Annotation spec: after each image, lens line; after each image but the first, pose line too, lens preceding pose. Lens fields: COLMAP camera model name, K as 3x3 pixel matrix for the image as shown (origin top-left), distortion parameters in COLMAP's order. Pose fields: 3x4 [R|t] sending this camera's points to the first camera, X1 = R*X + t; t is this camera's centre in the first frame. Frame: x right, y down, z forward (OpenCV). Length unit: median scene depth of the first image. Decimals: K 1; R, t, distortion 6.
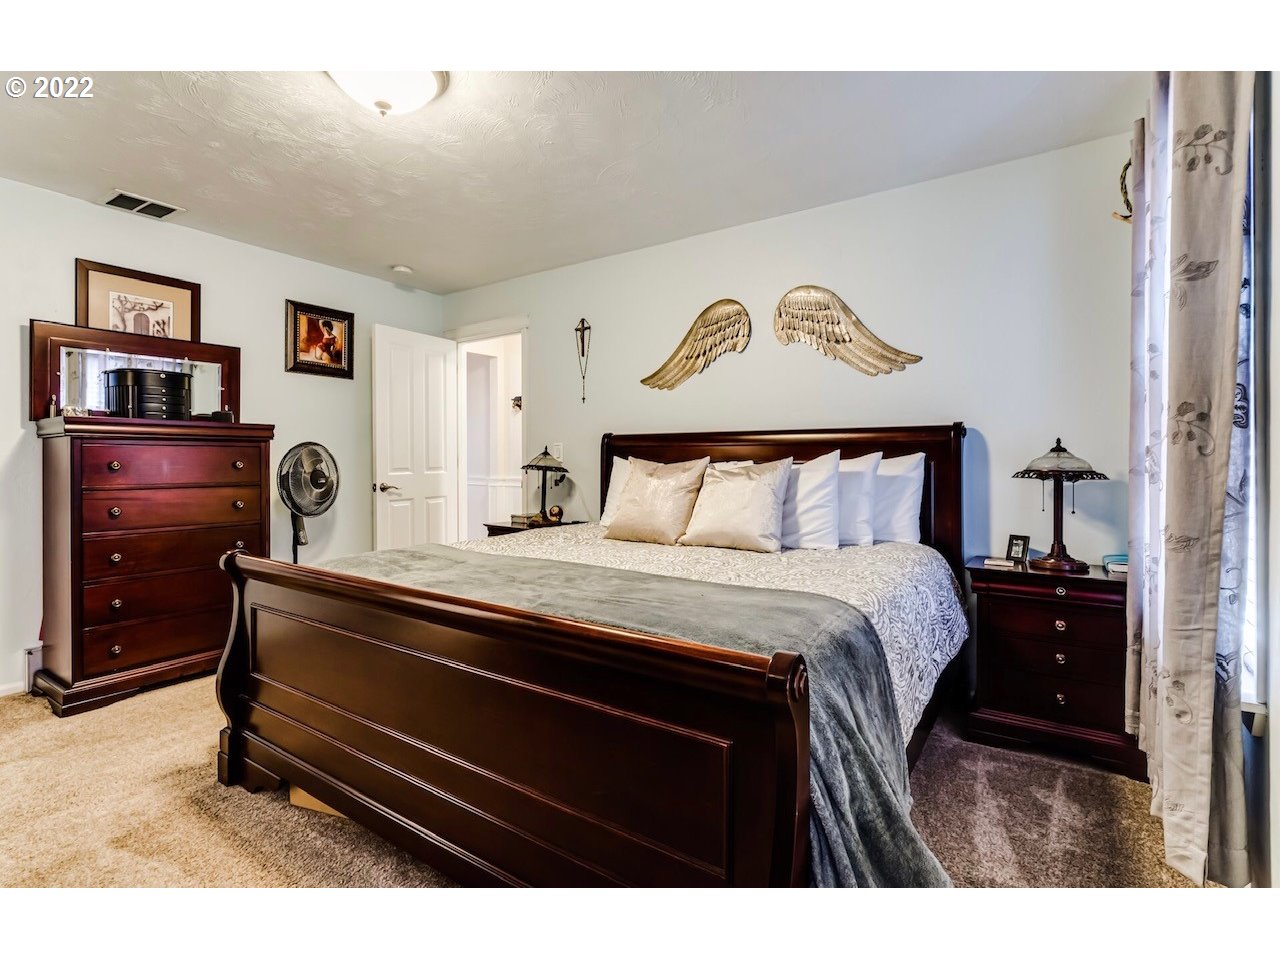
lens RADIAL K [[598.3, 0, 632.3], [0, 598.3, 471.0], [0, 0, 1]] dist [0.006455, 0.000623]
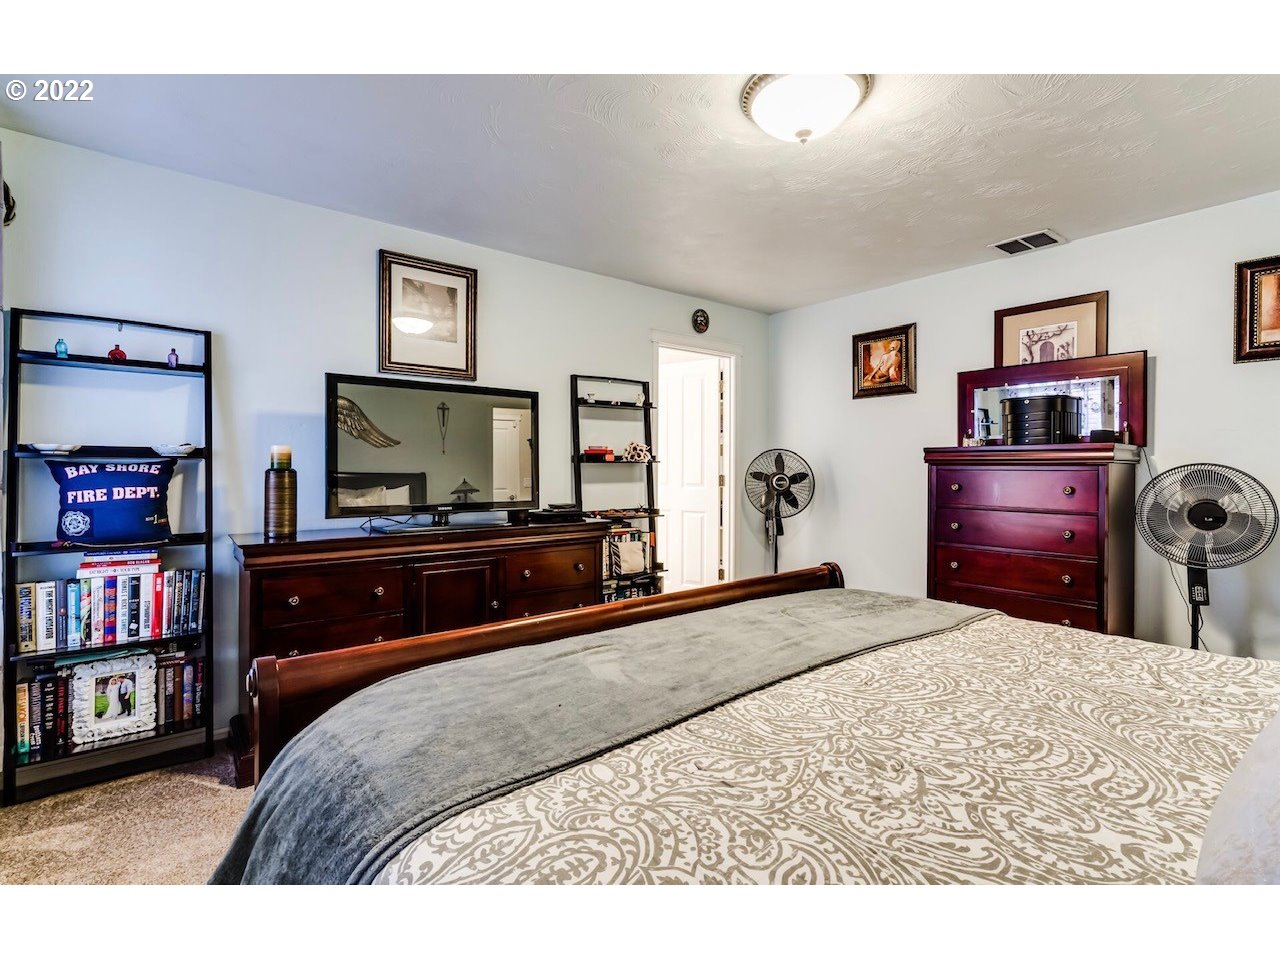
lens RADIAL K [[598.3, 0, 637.3], [0, 598.3, 461.3], [0, 0, 1]] dist [0.006455, 0.000623]
pose [[-0.318100, 0.000738, -0.948057, 0.477922], [-0.027199, 0.999581, 0.009904, -0.059663], [0.947667, 0.028936, -0.317946, 0.831601]]
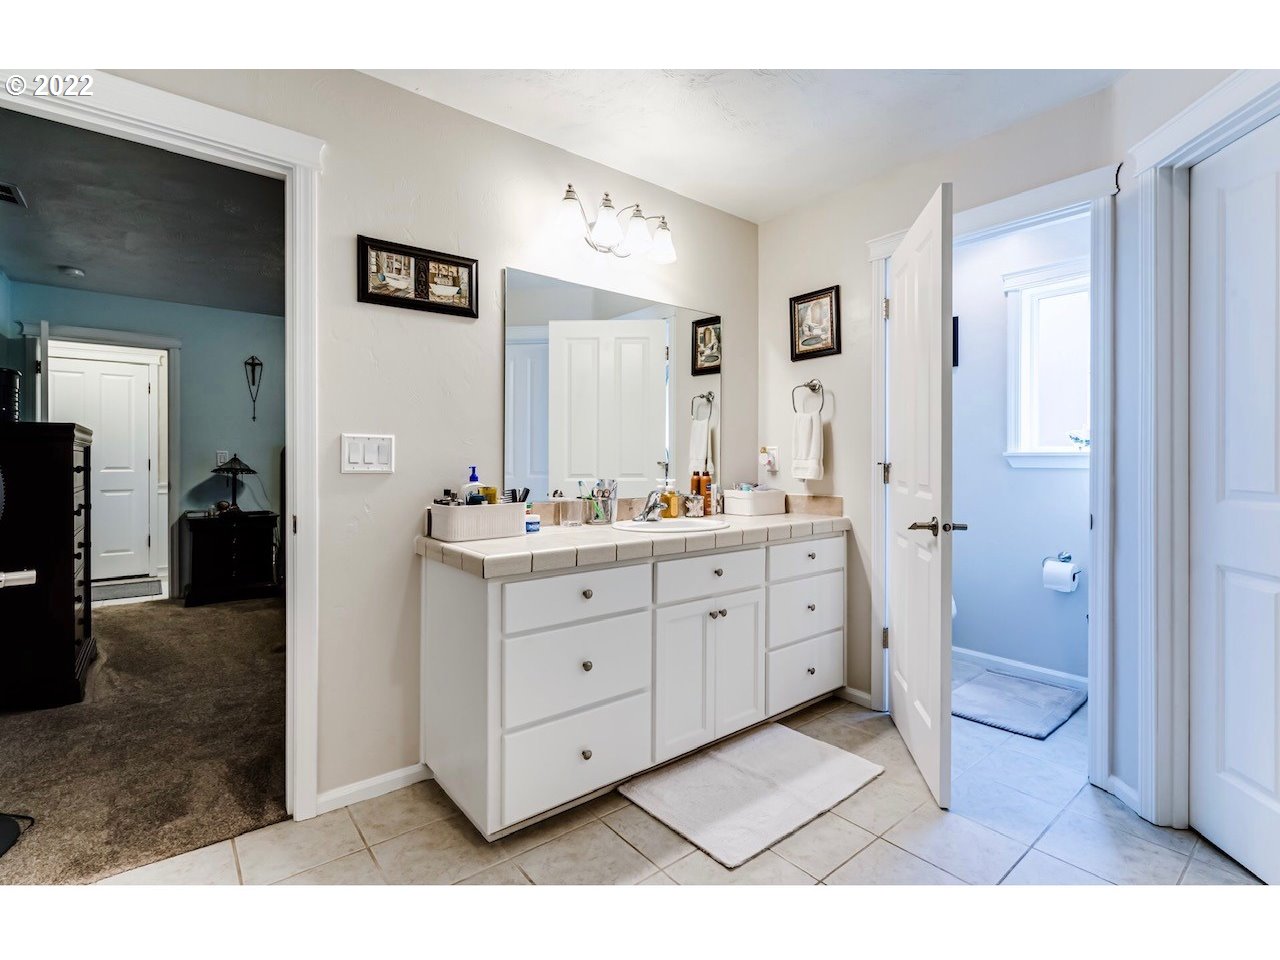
lens RADIAL K [[598.3, 0, 636.4], [0, 598.3, 477.4], [0, 0, 1]] dist [0.006455, 0.000623]
pose [[0.301927, -0.012572, 0.953248, -1.080186], [0.013855, 0.999865, 0.008799, 0.010428], [-0.953230, 0.010551, 0.302060, -0.193203]]
